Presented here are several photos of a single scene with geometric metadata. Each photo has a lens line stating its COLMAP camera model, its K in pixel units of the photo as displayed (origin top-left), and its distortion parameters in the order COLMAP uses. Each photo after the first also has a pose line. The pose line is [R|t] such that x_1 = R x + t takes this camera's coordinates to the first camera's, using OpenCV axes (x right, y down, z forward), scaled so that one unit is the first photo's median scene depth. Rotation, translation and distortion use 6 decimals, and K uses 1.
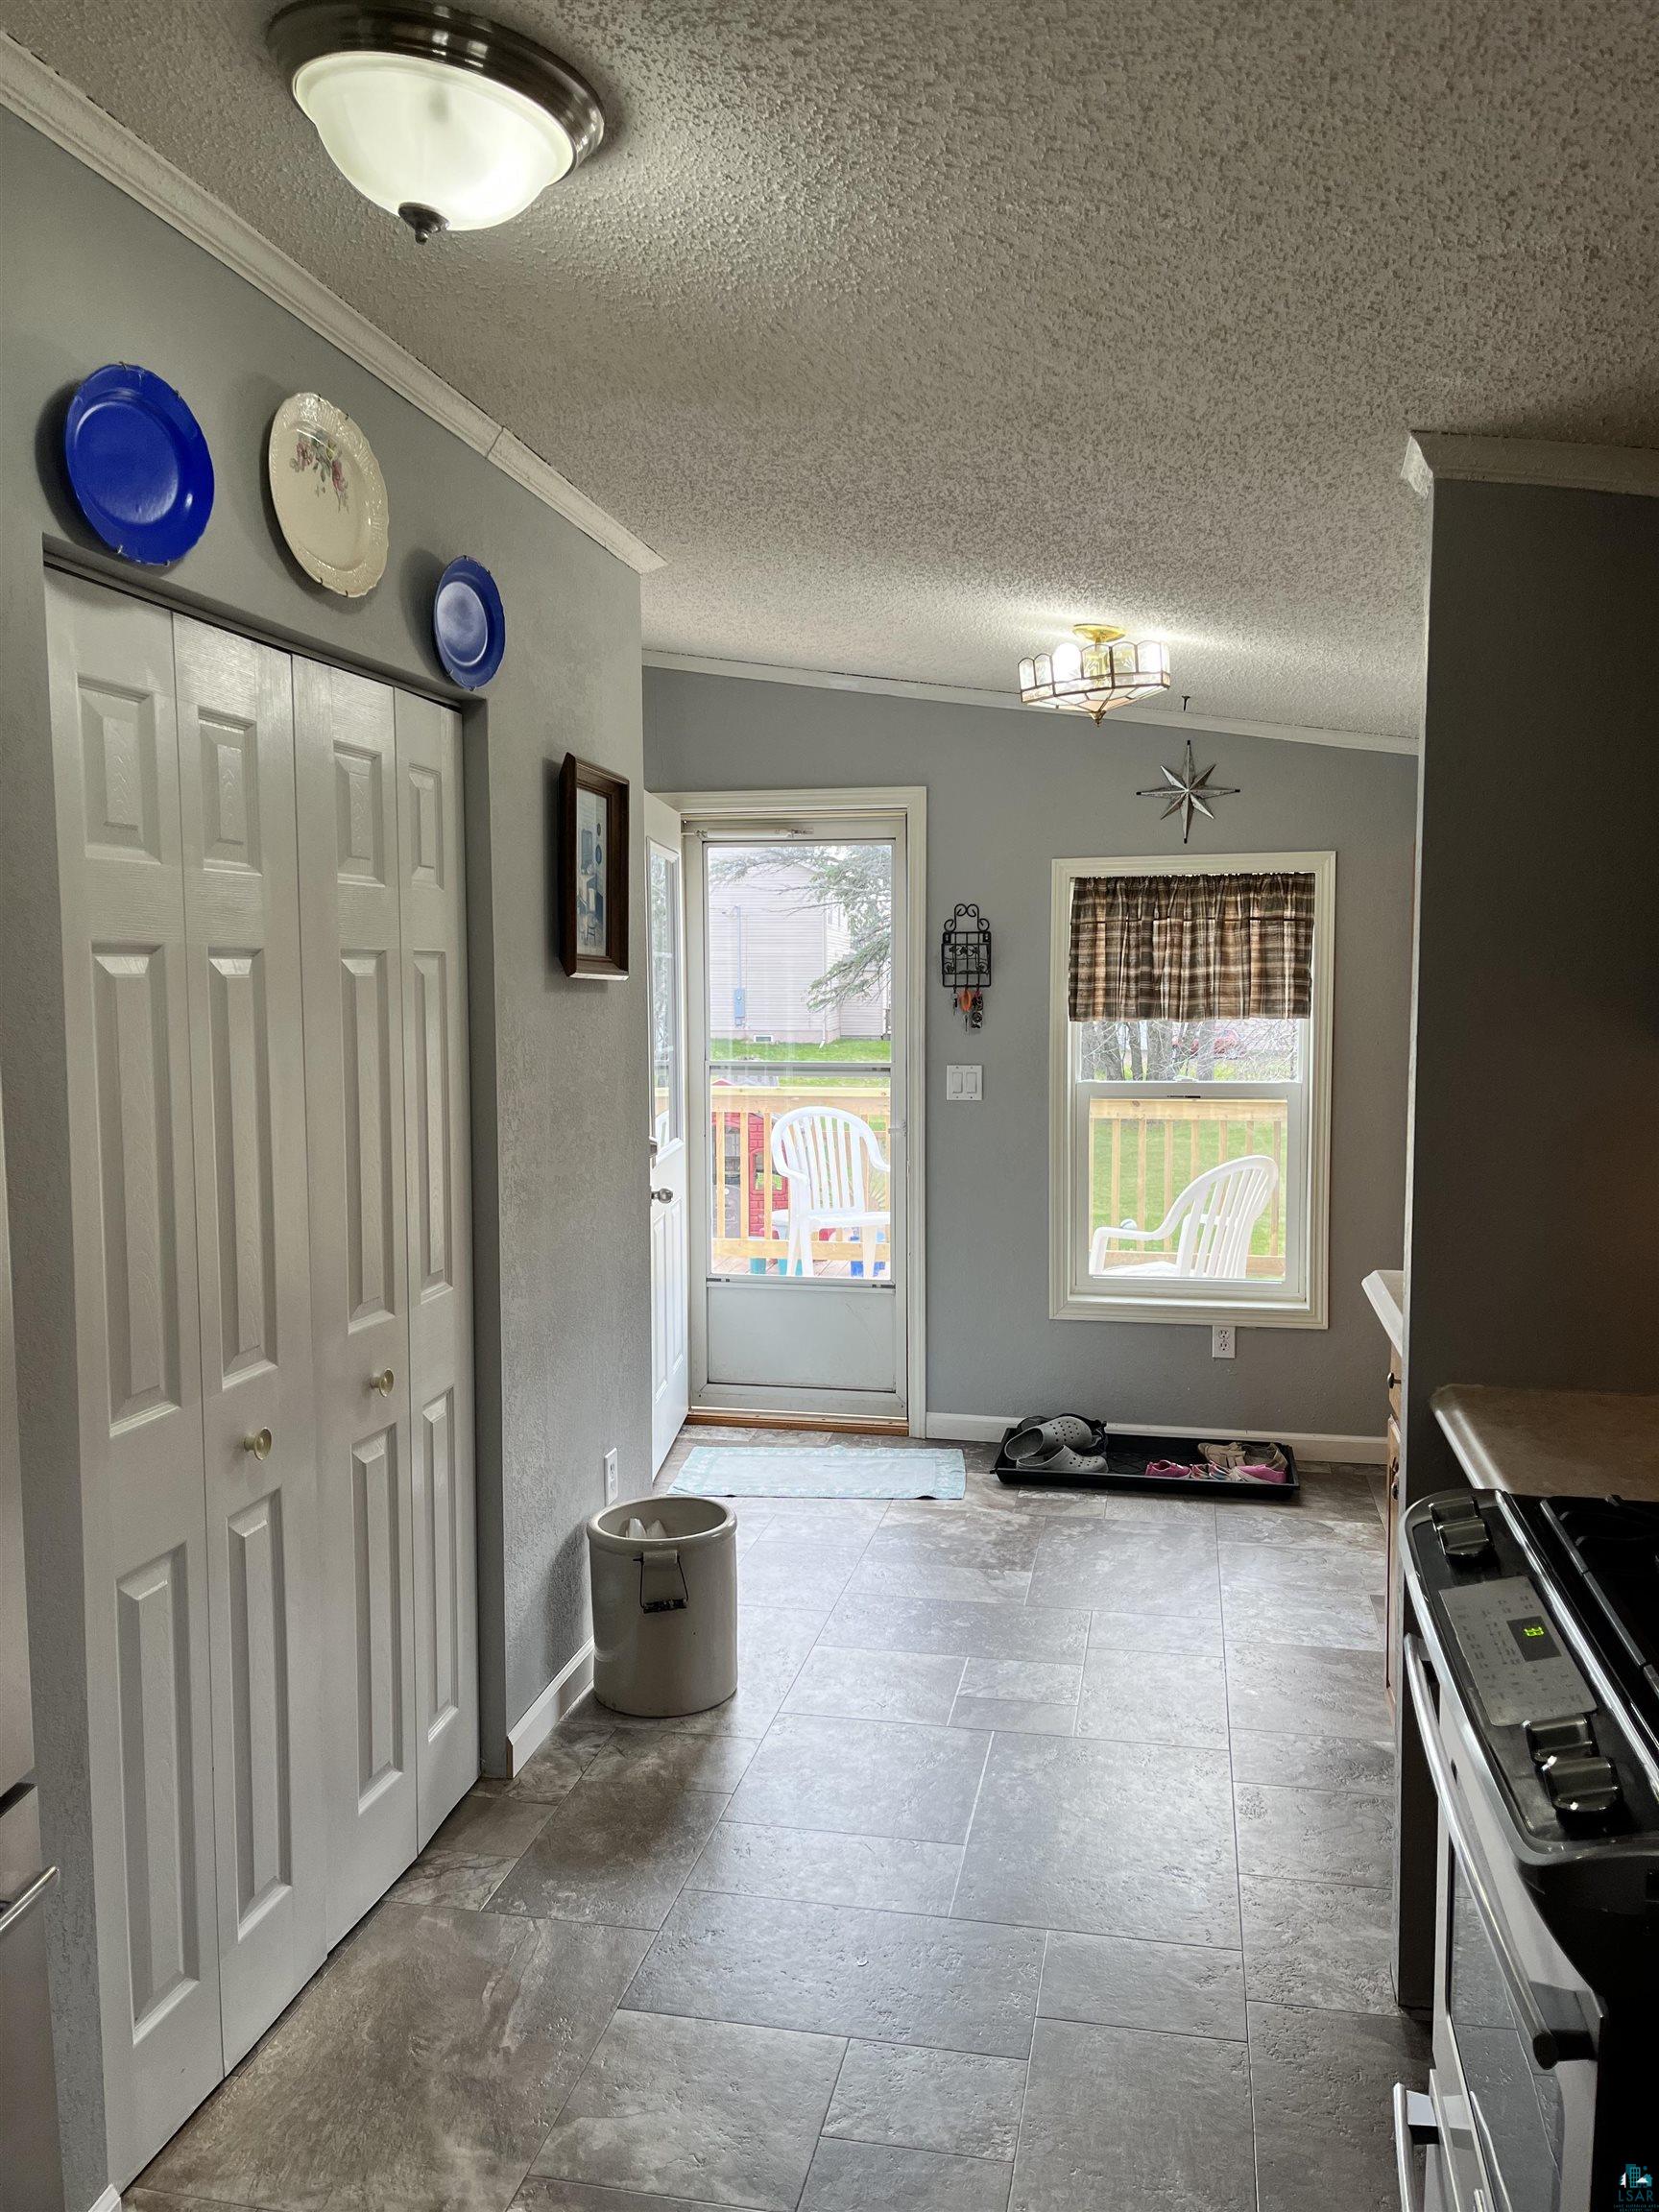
lens RADIAL K [[1696.3, 0, 830.9], [0, 1696.3, 1109.0], [0, 0, 1]] dist [0.069977, -0.093740]
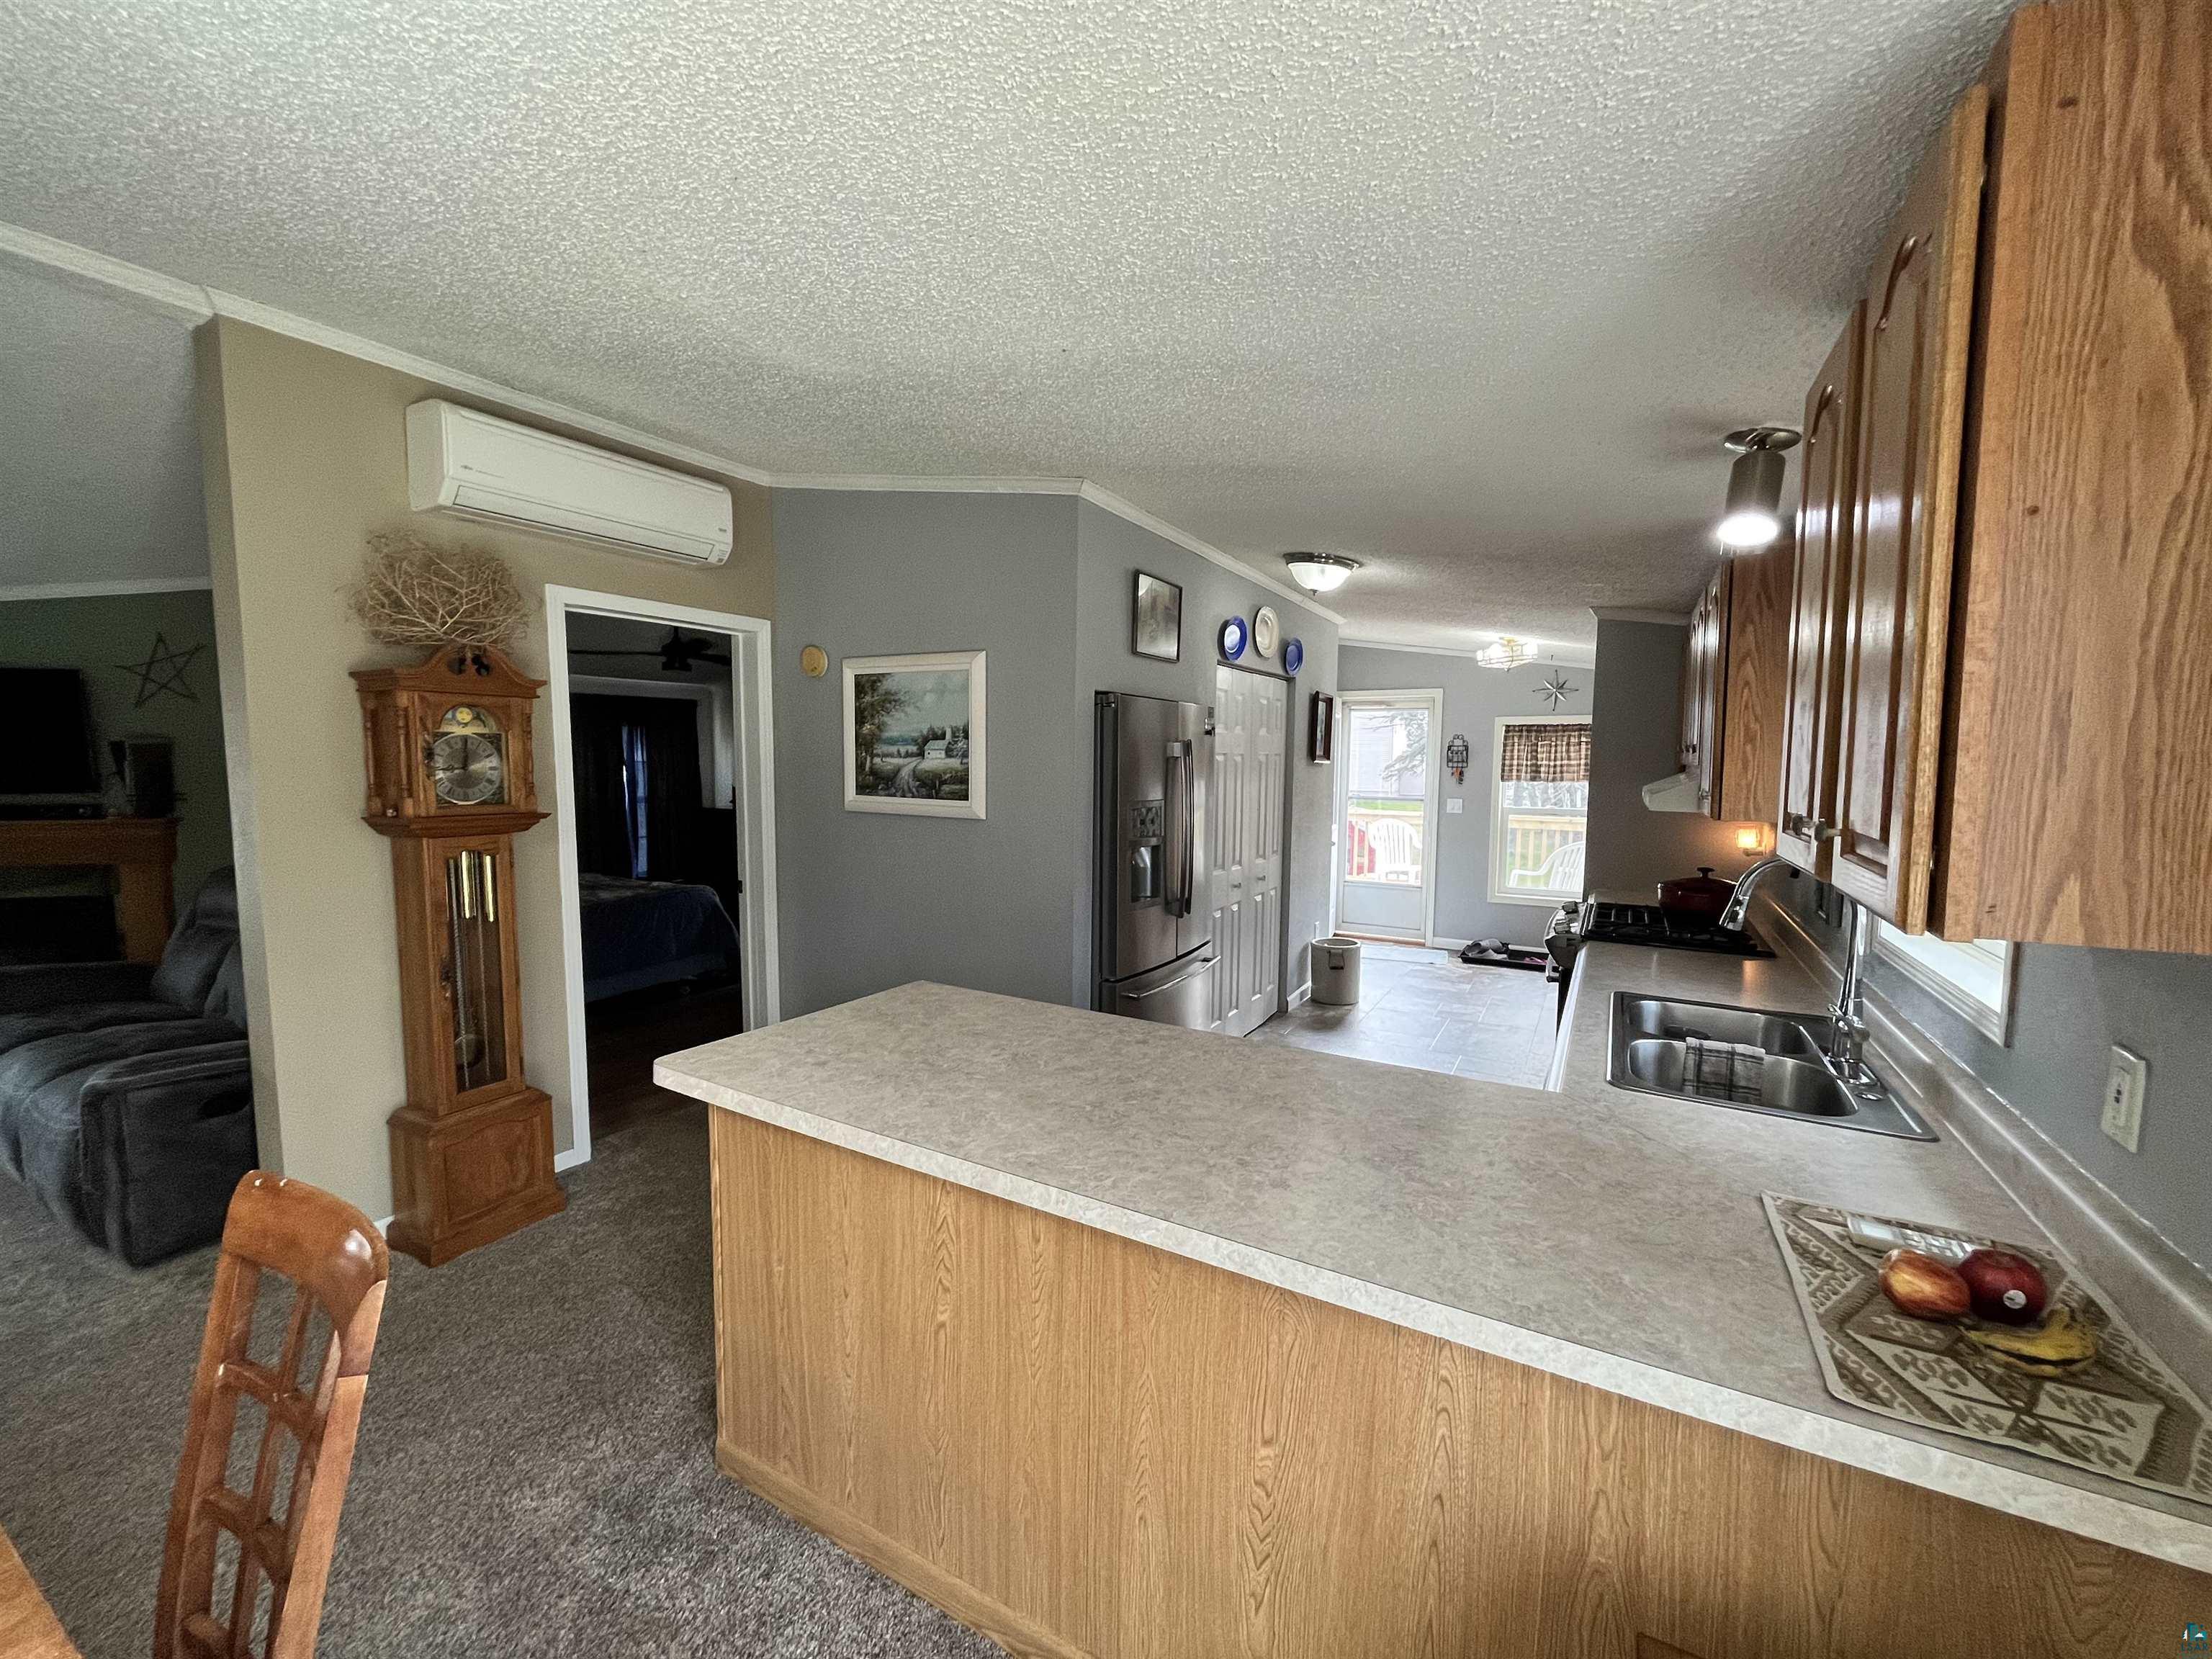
lens RADIAL K [[888.4, 0, 1106.2], [0, 888.4, 832.8], [0, 0, 1]] dist [-0.002774, -0.000636]
pose [[0.951156, 0.038776, -0.306264, -0.008449], [-0.037823, 0.999243, 0.009048, 0.035698], [0.306383, 0.002978, 0.951904, -0.455159]]
